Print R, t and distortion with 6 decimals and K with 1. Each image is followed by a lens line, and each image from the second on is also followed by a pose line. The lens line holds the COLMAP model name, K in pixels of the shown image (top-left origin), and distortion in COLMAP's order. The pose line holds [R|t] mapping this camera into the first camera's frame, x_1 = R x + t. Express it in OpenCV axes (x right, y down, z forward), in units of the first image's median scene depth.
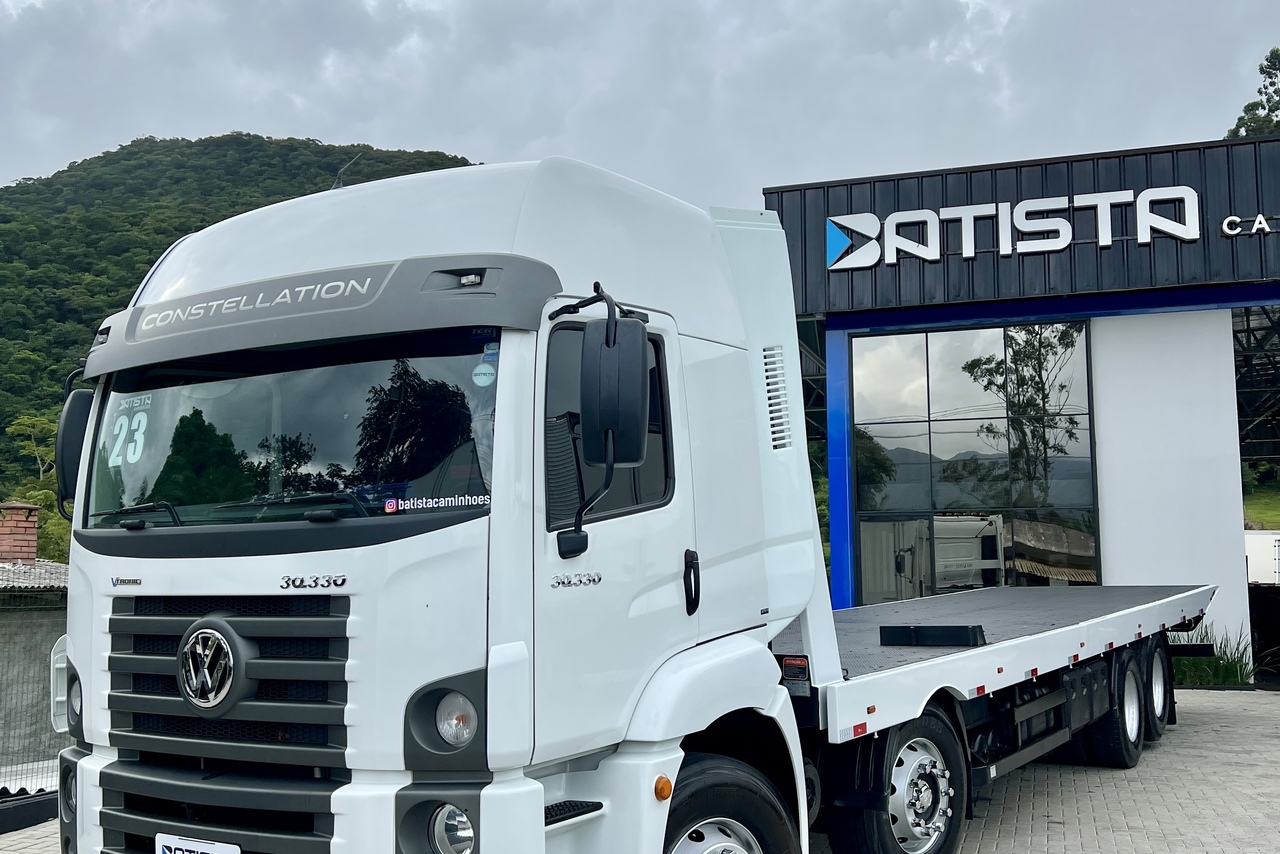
lens RADIAL K [[1314.0, 0, 627.0], [0, 1314.0, 436.5], [0, 0, 1]] dist [0.044382, 0.000000]
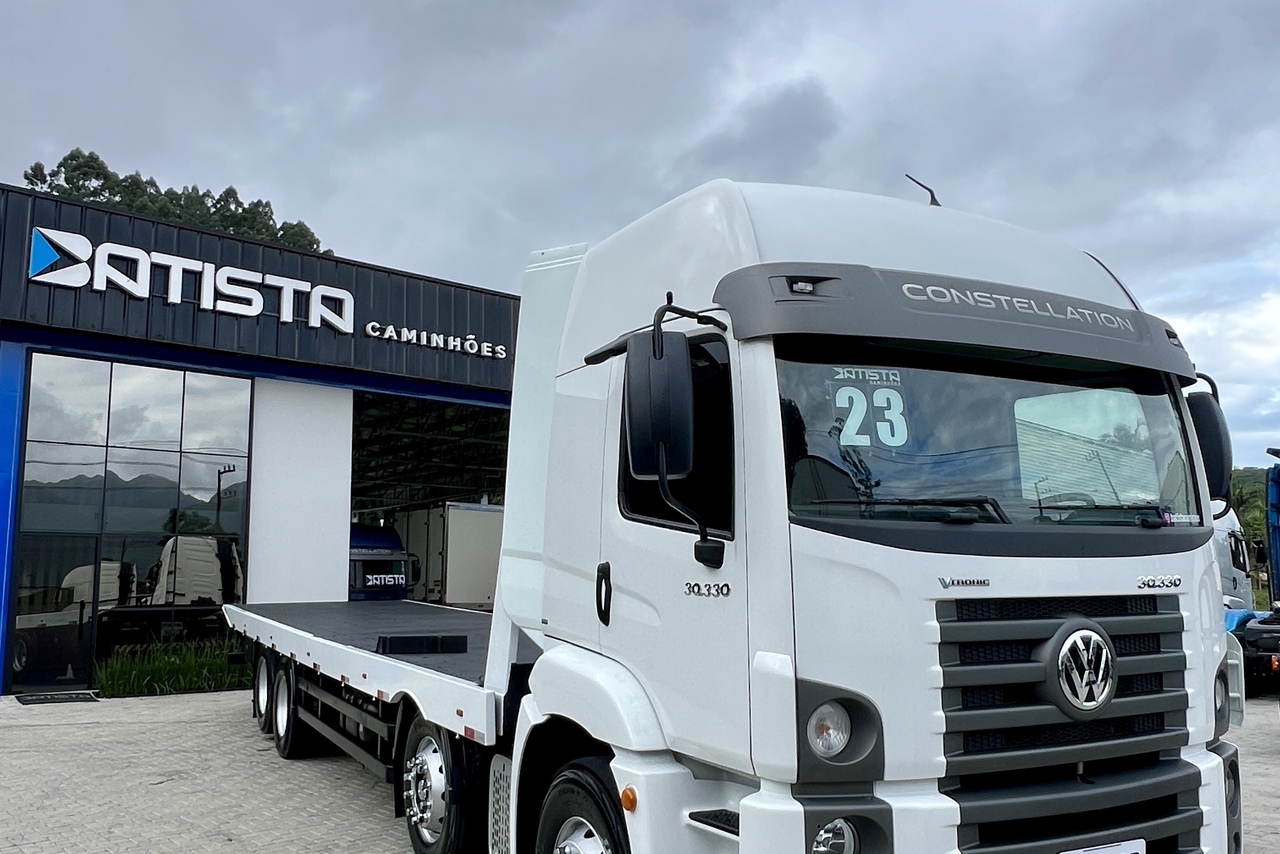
lens RADIAL K [[1058.3, 0, 640.7], [0, 1058.3, 439.0], [0, 0, 1]] dist [-0.033093, 0.080143]
pose [[0.487248, 0.124889, 0.864287, -0.302668], [-0.084946, 0.991805, -0.095426, 0.027531], [-0.869122, -0.026922, 0.493865, 0.231608]]
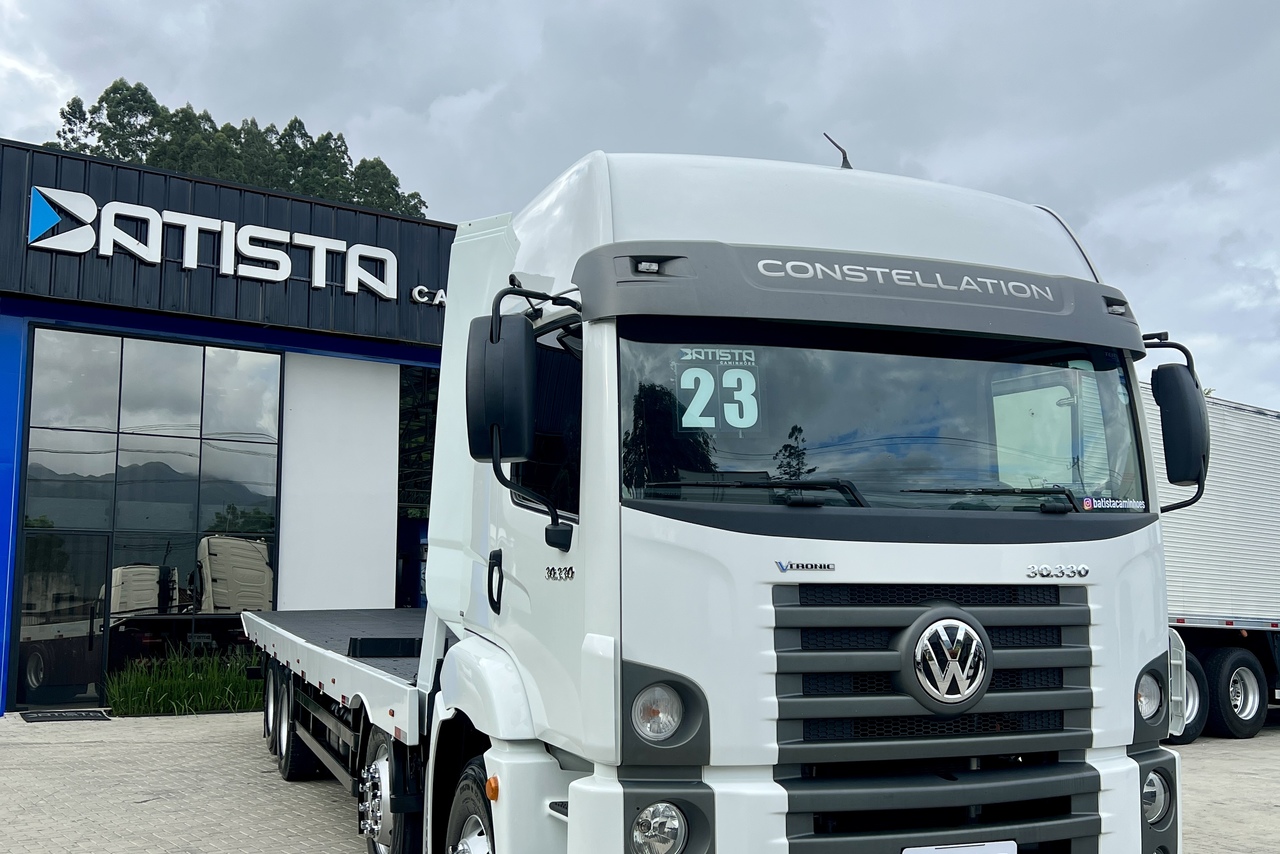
lens RADIAL K [[1314.0, 0, 657.4], [0, 1314.0, 434.6], [0, 0, 1]] dist [0.044382, 0.000000]
pose [[0.583177, 0.110641, 0.804775, -0.310615], [-0.086839, 0.993496, -0.073659, 0.026213], [-0.807690, -0.026929, 0.588992, 0.158667]]
